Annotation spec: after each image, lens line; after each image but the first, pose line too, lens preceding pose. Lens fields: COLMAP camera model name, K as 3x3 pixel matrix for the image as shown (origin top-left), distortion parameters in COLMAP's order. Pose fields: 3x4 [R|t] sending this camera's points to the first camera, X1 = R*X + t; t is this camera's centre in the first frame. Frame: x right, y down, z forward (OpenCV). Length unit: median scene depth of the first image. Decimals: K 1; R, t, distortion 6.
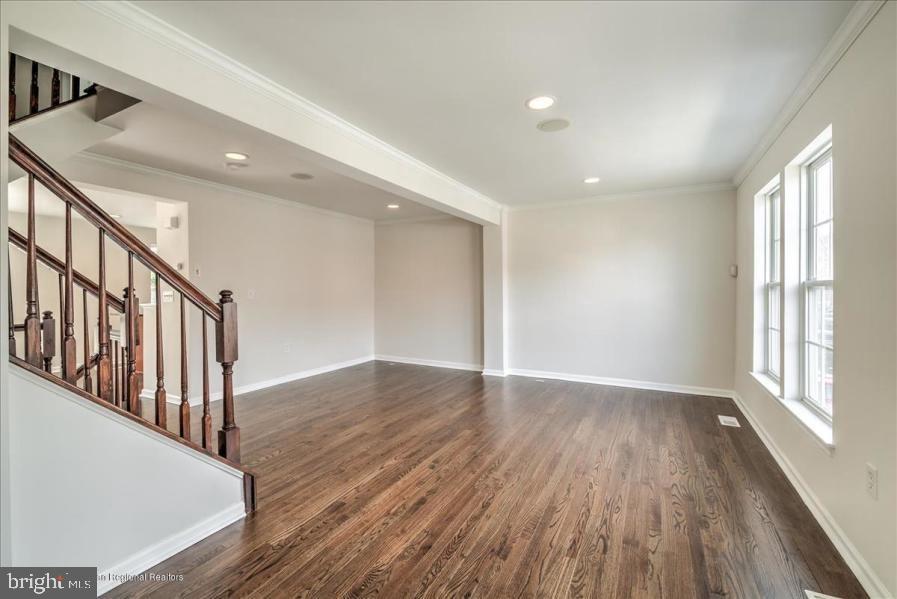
lens RADIAL K [[381.9, 0, 449.6], [0, 381.9, 292.2], [0, 0, 1]] dist [0.024284, -0.000043]
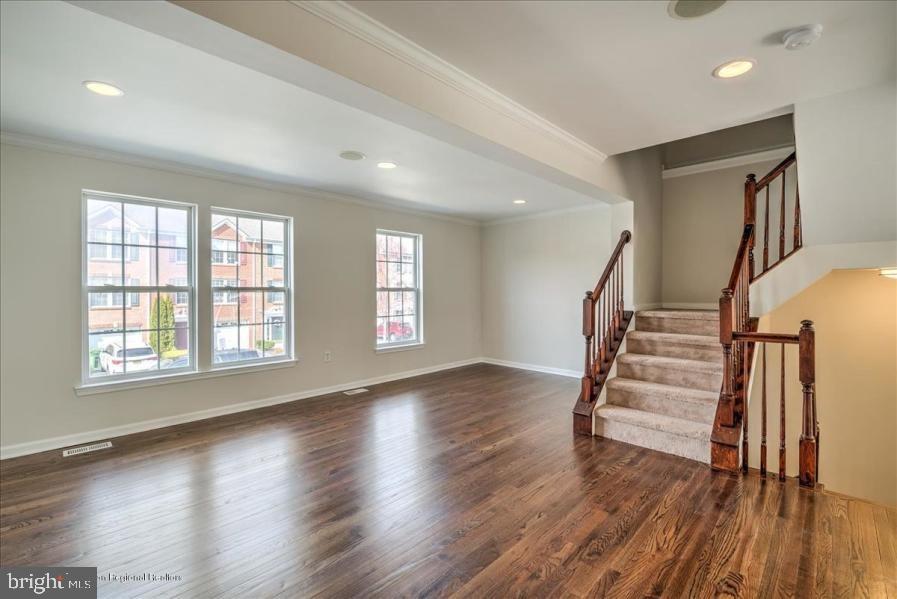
lens RADIAL K [[395.4, 0, 447.9], [0, 395.4, 292.2], [0, 0, 1]] dist [-0.019242, -0.000179]
pose [[-0.960758, 0.002980, 0.277371, -0.245298], [0.005900, 0.999936, 0.009696, -0.012137], [-0.277324, 0.010952, -0.960714, 1.435647]]
